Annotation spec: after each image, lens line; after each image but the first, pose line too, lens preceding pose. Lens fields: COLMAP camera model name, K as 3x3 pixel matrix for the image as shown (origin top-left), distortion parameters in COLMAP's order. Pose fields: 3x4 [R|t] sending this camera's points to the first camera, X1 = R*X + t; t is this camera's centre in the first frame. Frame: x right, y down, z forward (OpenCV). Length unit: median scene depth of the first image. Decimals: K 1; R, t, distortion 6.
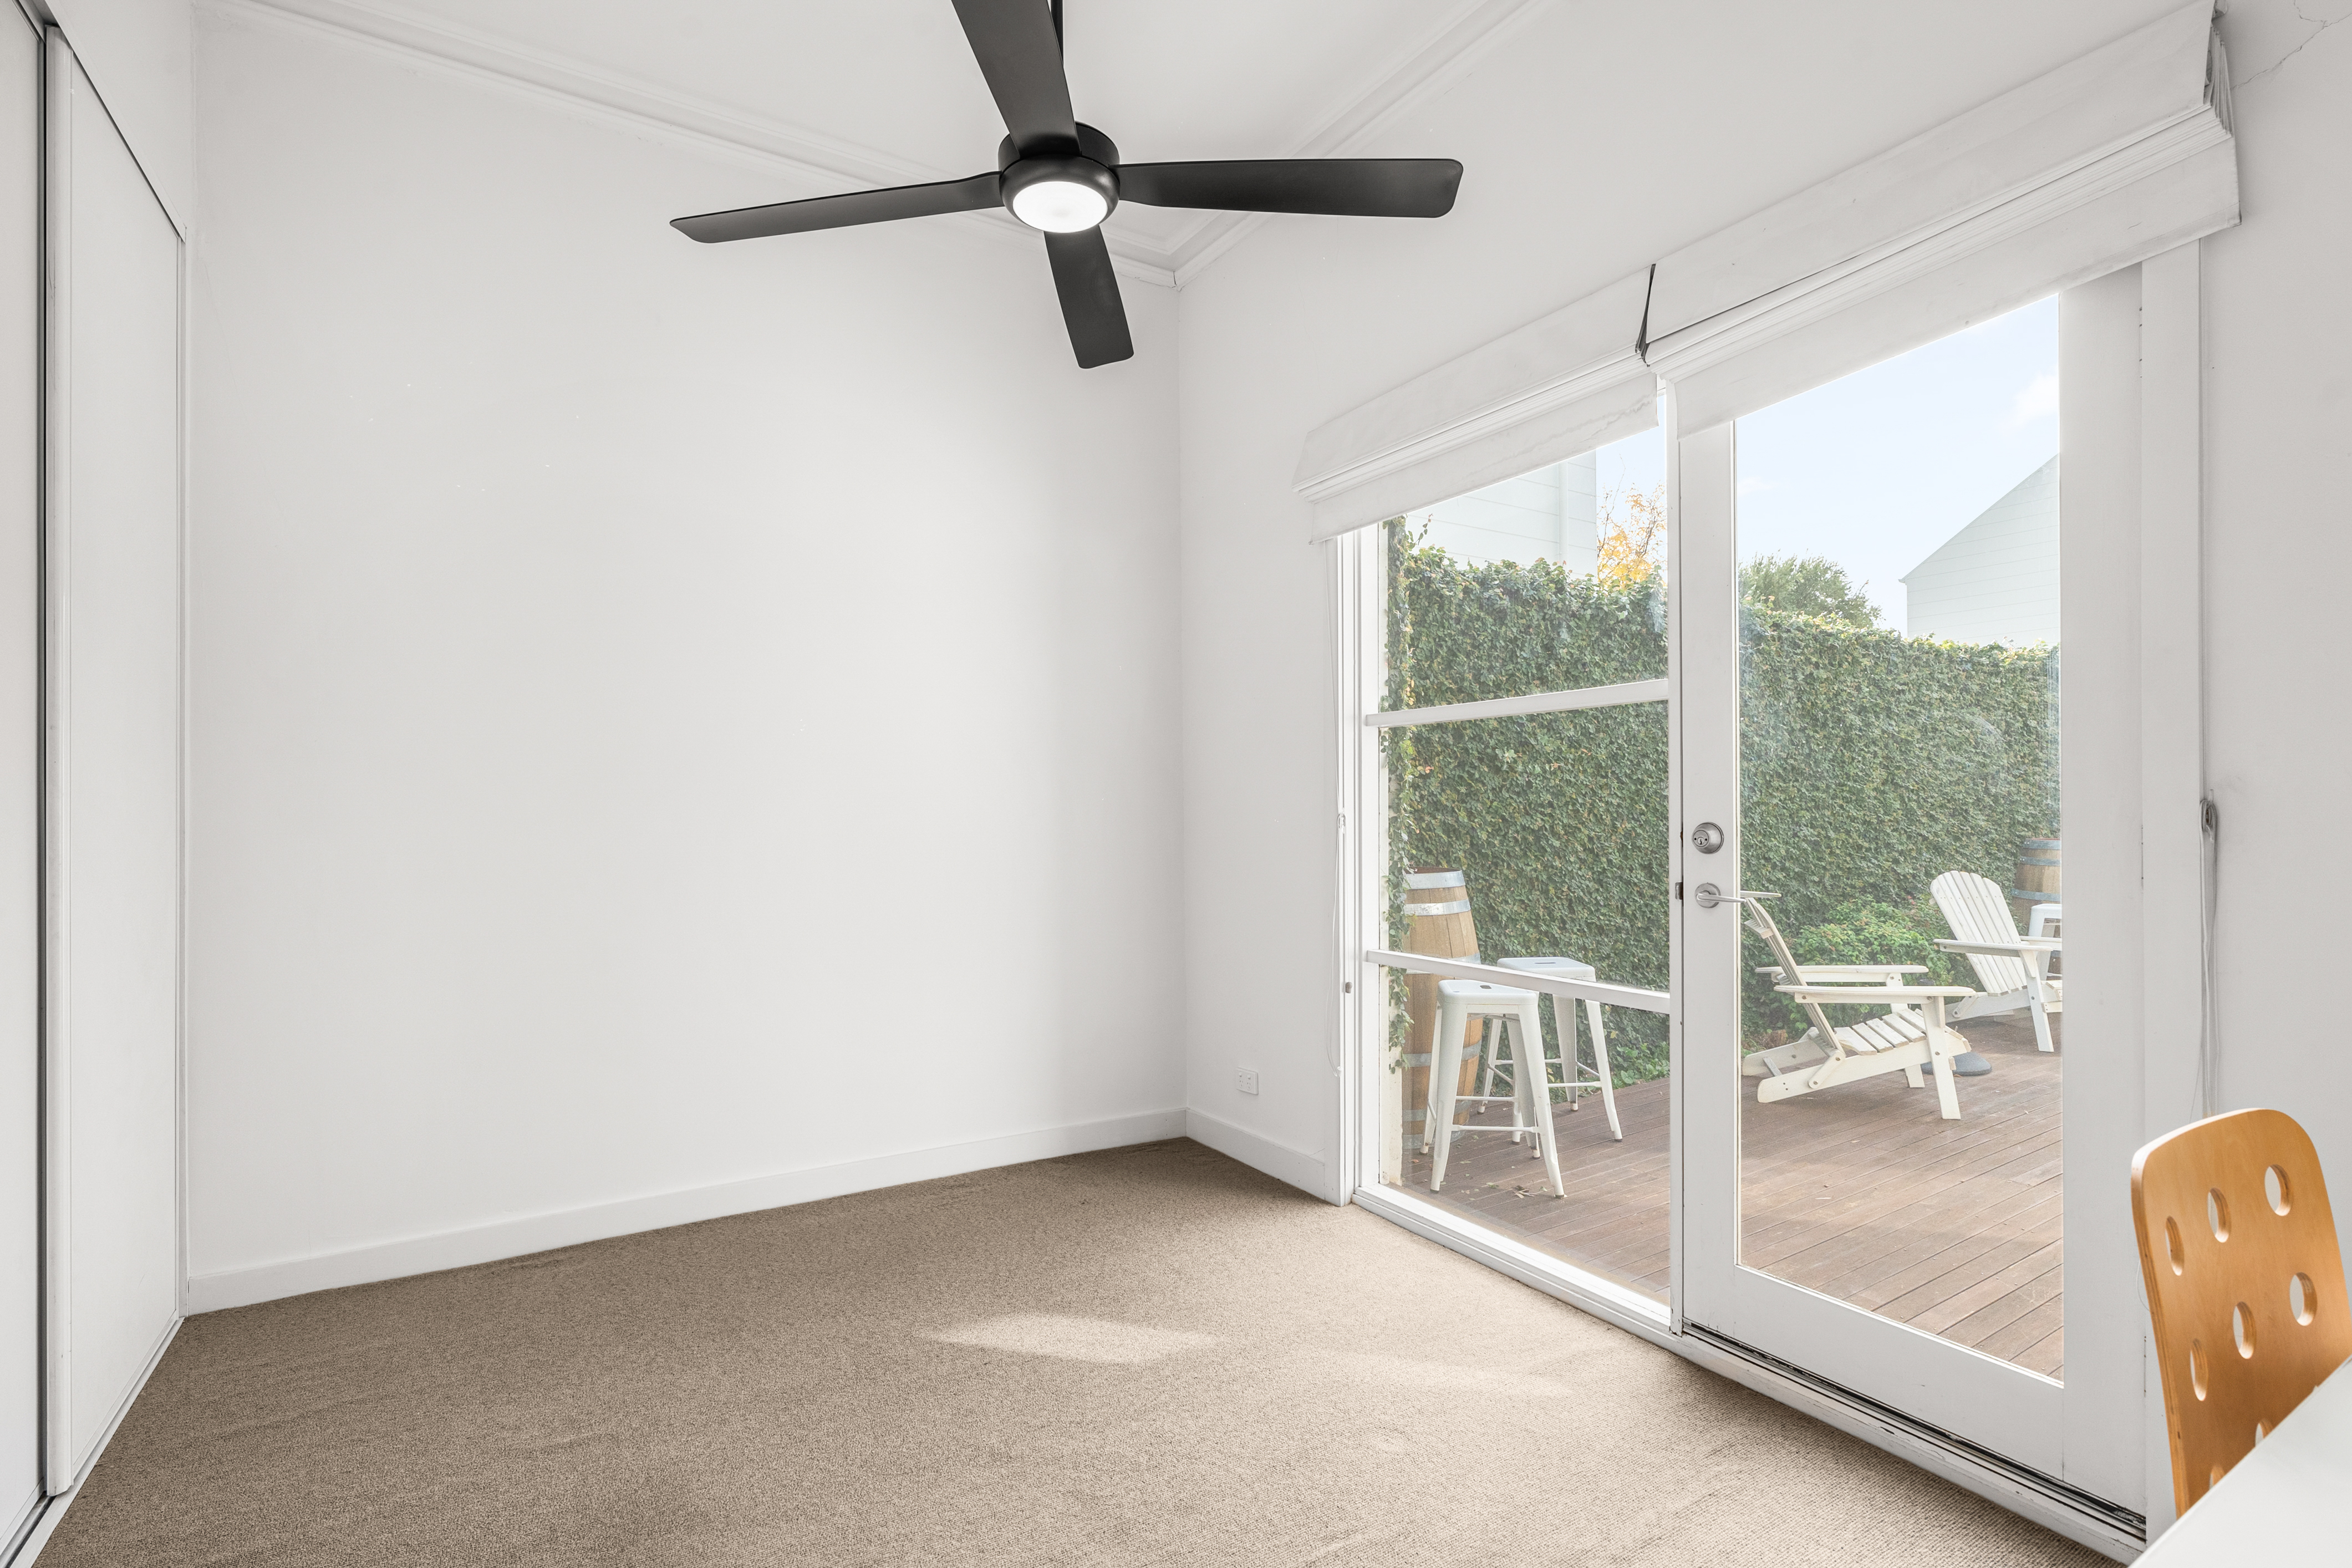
lens RADIAL K [[1053.1, 0, 1163.7], [0, 1053.1, 804.2], [0, 0, 1]] dist [-0.002556, -0.000140]
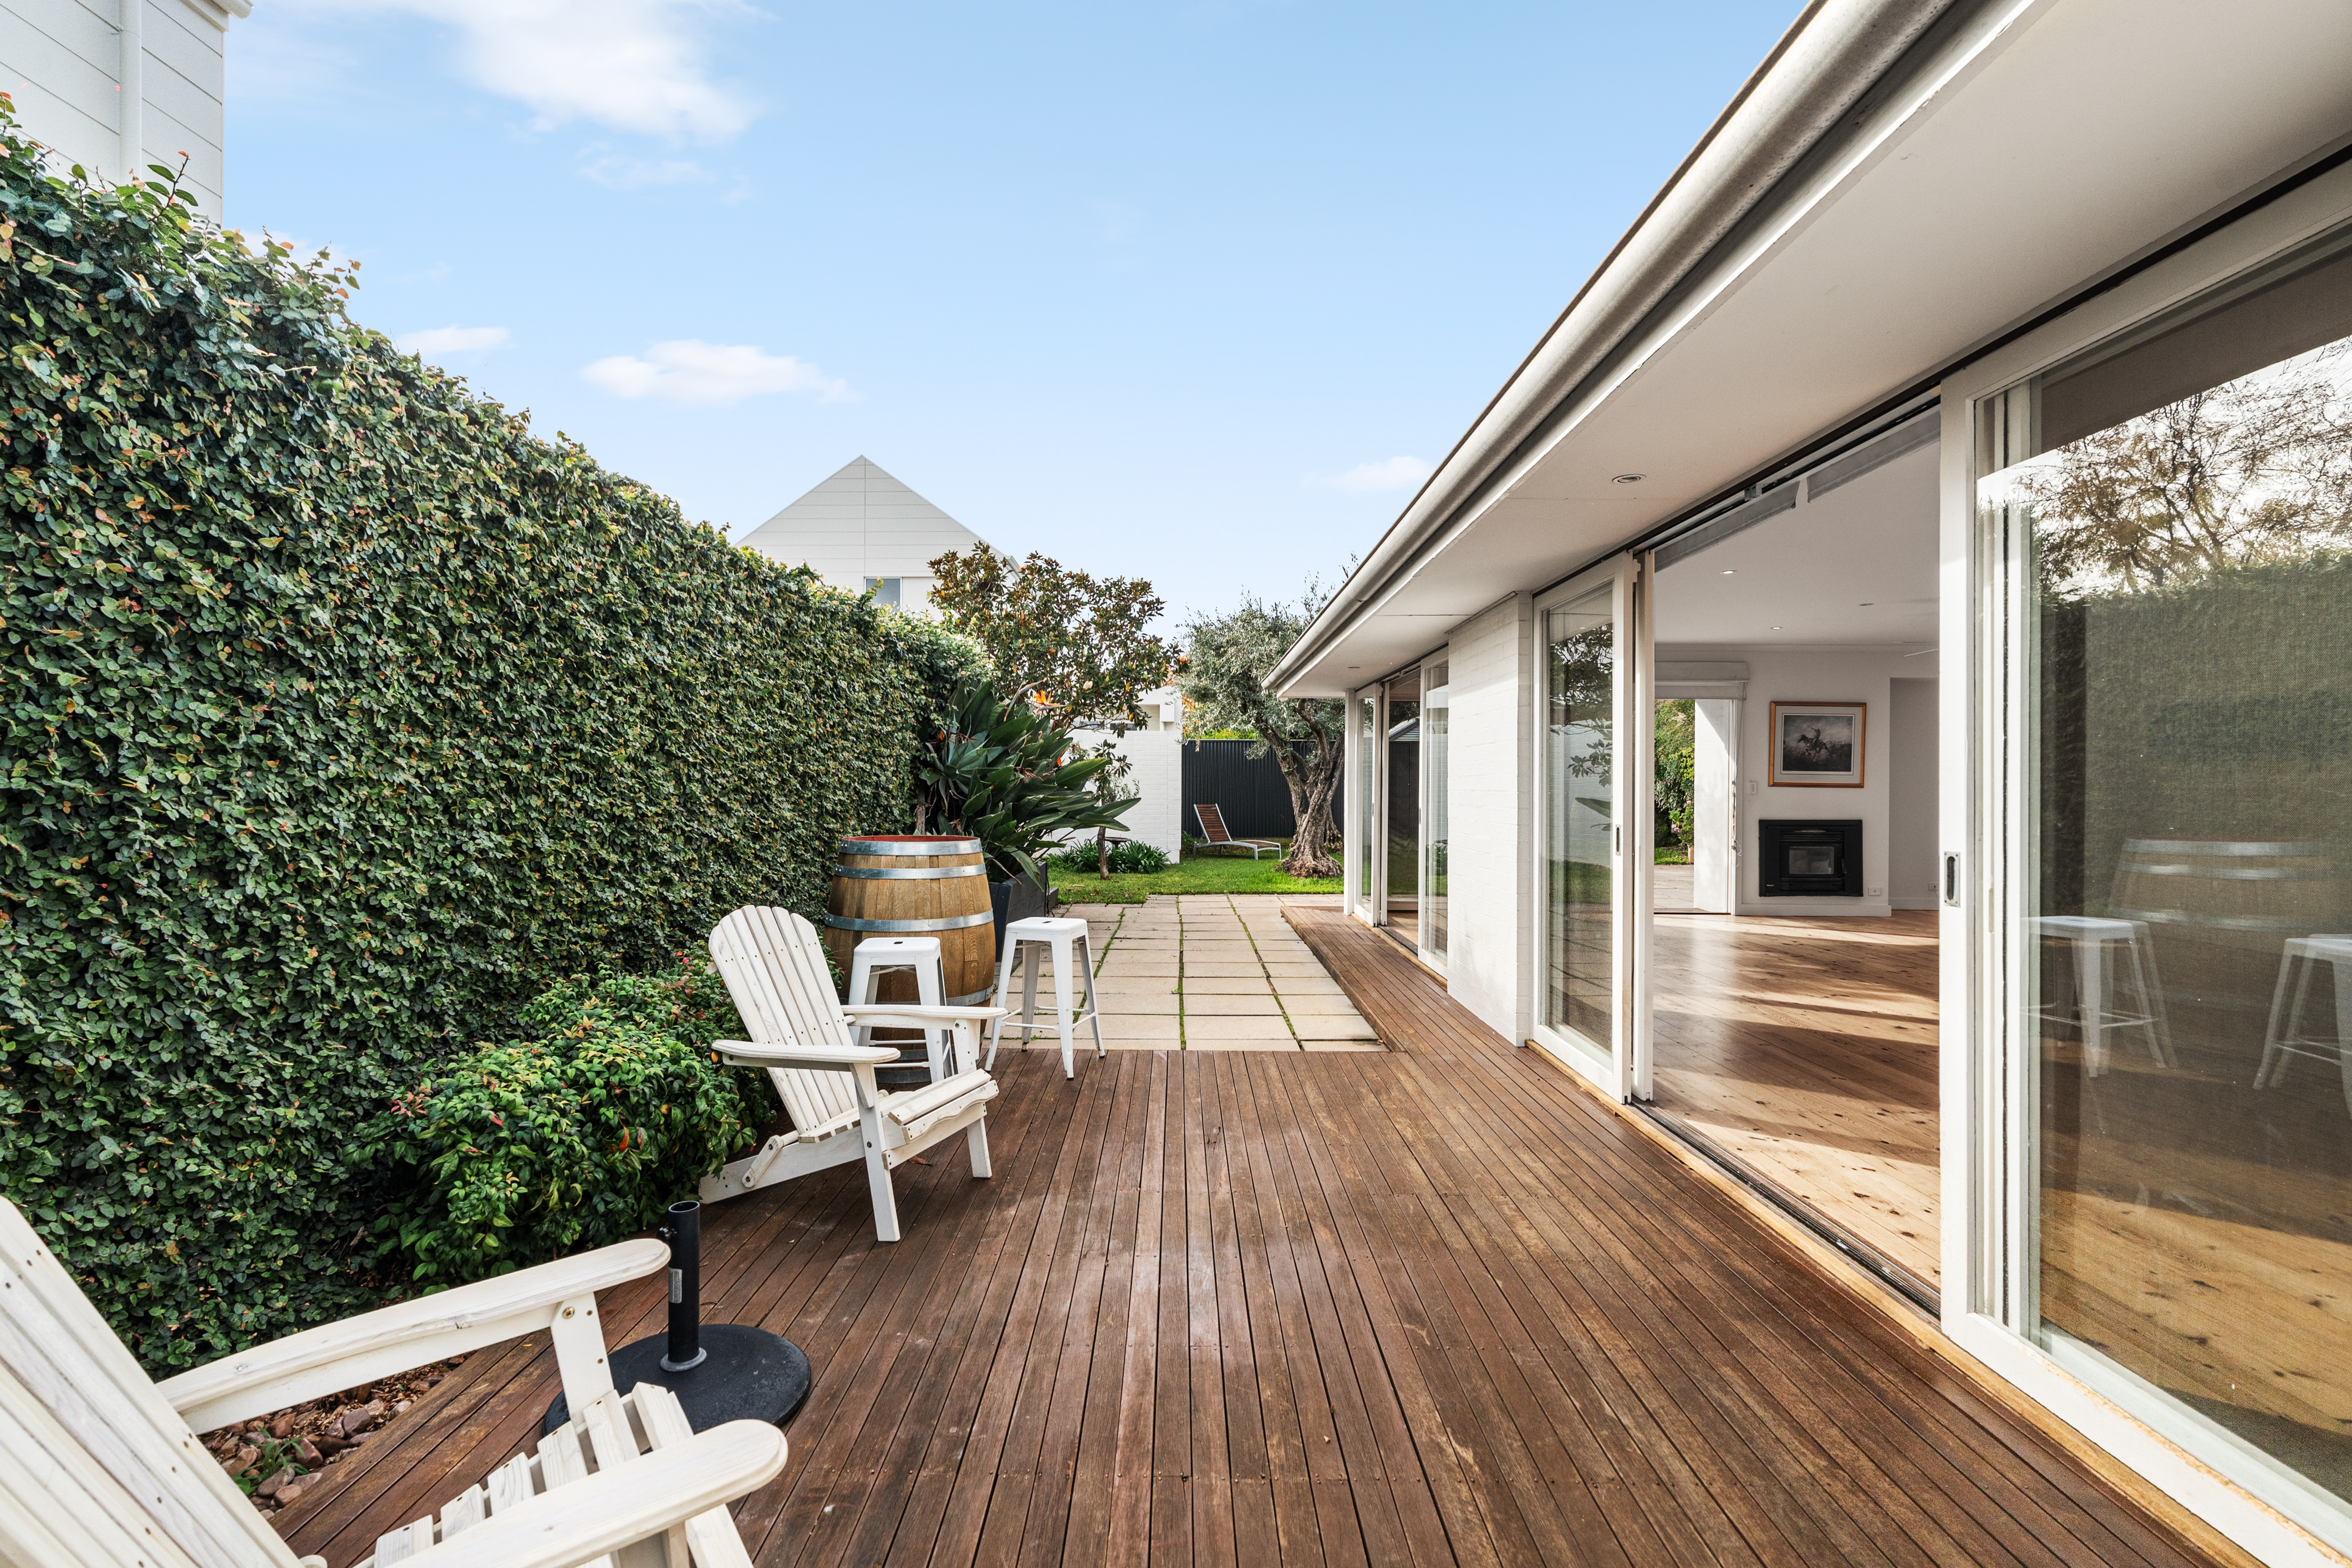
lens RADIAL K [[1044.1, 0, 1177.5], [0, 1044.1, 790.1], [0, 0, 1]] dist [-0.004865, 0.000455]
pose [[0.520145, 0.005752, 0.854059, 0.351479], [-0.009335, 0.999956, -0.001049, 0.000070], [-0.854027, -0.007427, 0.520176, 0.458078]]
